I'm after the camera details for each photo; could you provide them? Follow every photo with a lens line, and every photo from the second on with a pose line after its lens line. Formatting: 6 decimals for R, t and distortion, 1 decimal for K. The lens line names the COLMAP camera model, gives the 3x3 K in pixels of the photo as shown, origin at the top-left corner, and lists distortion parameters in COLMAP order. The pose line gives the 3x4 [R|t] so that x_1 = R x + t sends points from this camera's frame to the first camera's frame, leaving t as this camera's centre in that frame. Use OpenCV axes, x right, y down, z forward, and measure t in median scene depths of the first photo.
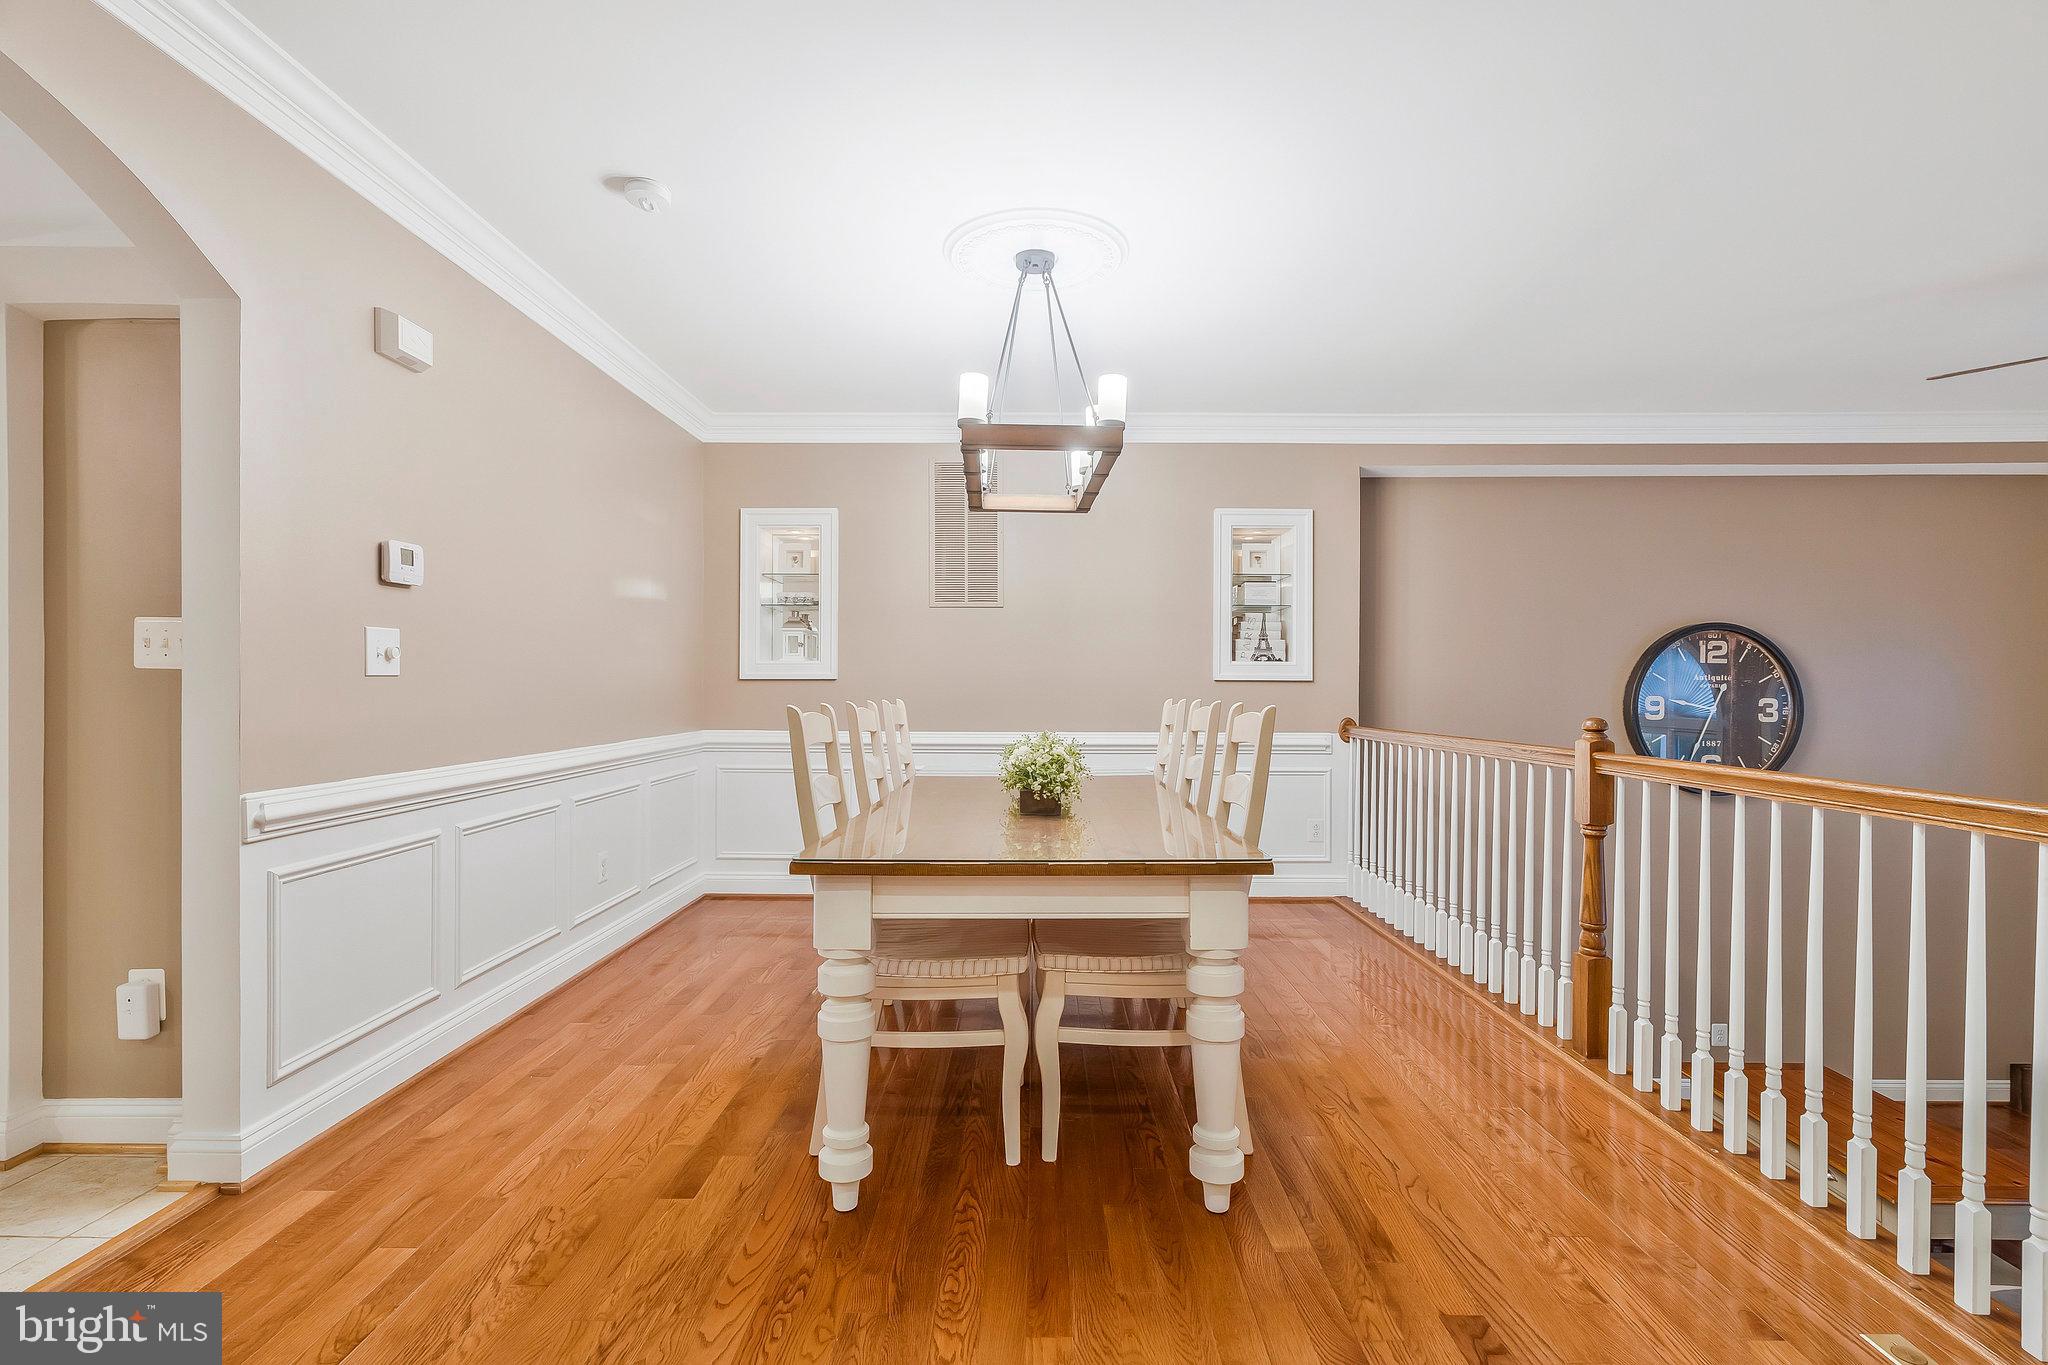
lens RADIAL K [[940.8, 0, 1024.0], [0, 940.8, 682.5], [0, 0, 1]] dist [-0.000744, 0.000450]
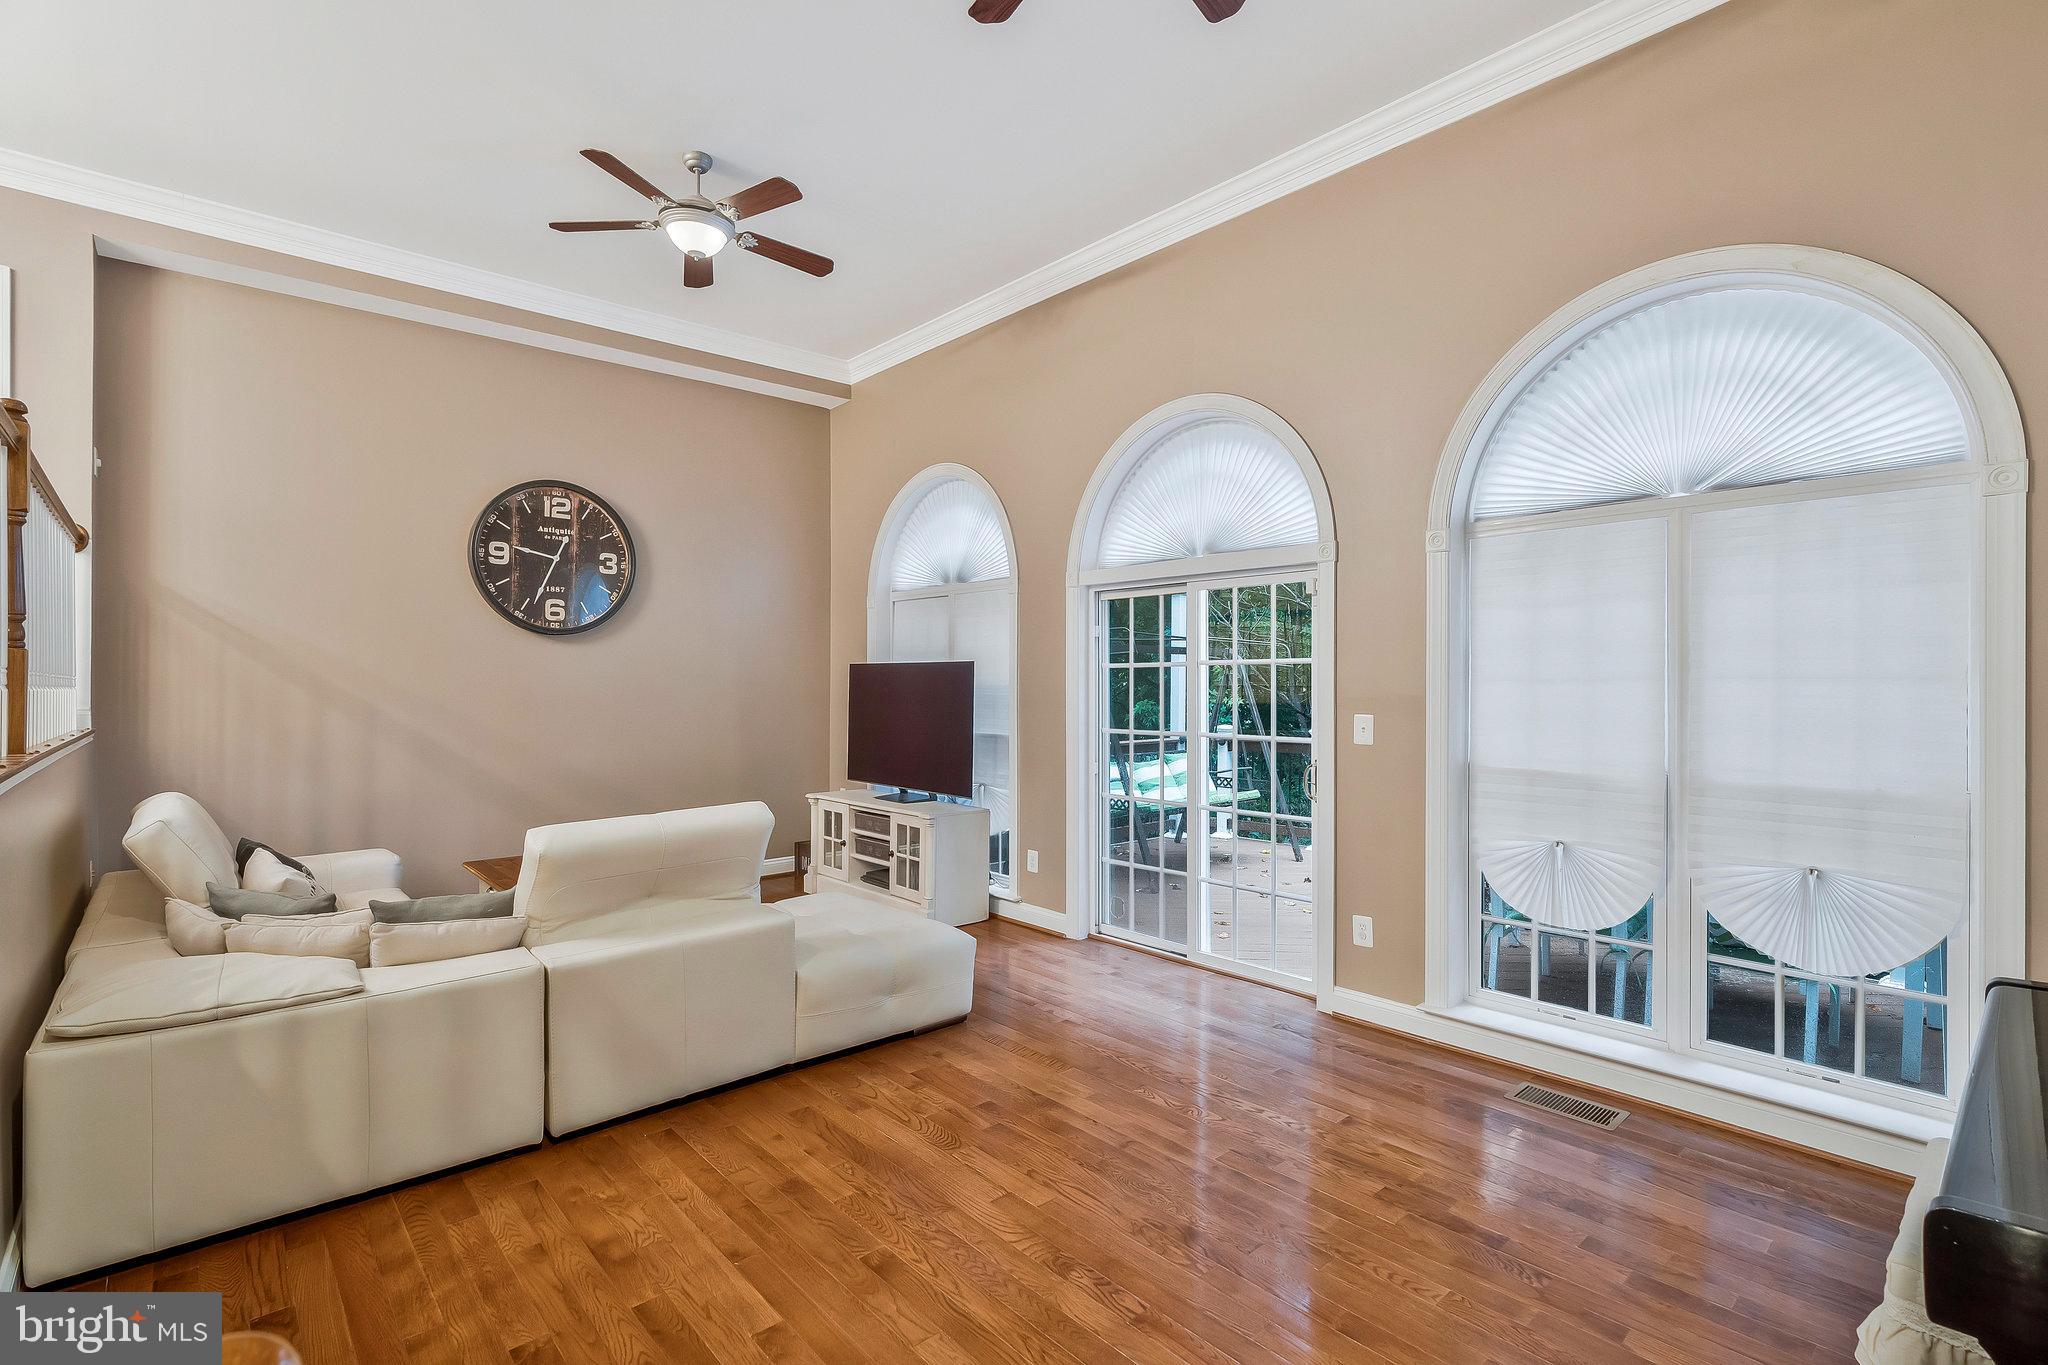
lens RADIAL K [[948.2, 0, 1036.6], [0, 948.2, 675.3], [0, 0, 1]] dist [-0.002155, -0.000062]
pose [[0.734798, -0.000196, 0.678286, 0.399587], [0.001426, 0.999998, -0.001257, 0.175017], [-0.678285, 0.001891, 0.734797, -0.224030]]
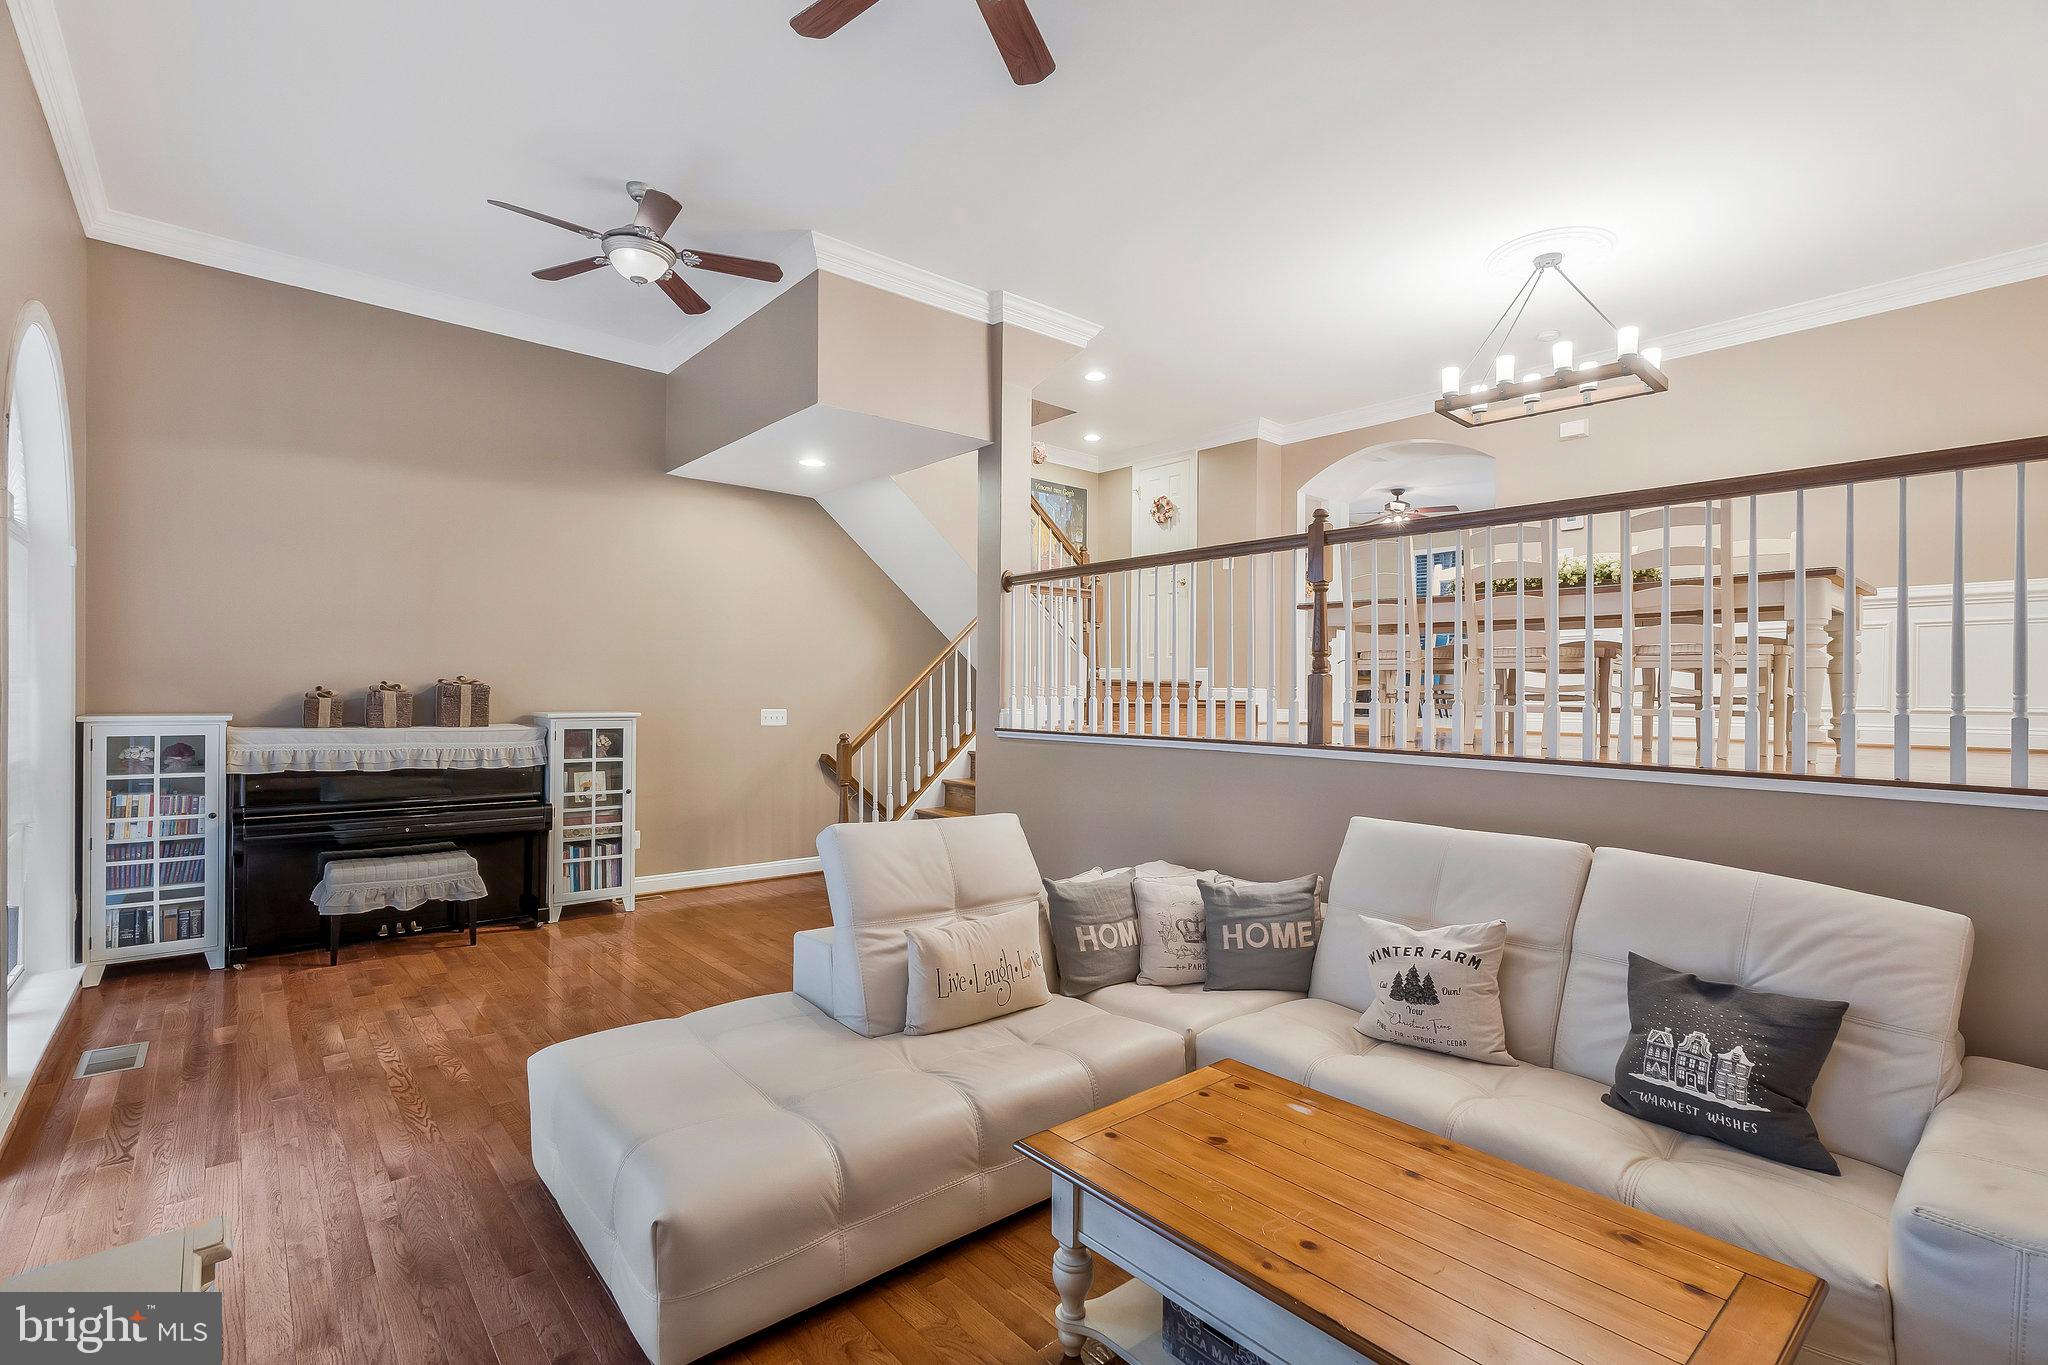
lens RADIAL K [[940.8, 0, 1024.0], [0, 940.8, 682.5], [0, 0, 1]] dist [-0.000744, 0.000450]
pose [[-0.757135, -0.023451, -0.652837, 1.034623], [-0.012664, 0.999695, -0.021224, 0.186099], [0.653135, -0.007802, -0.757201, 0.975682]]
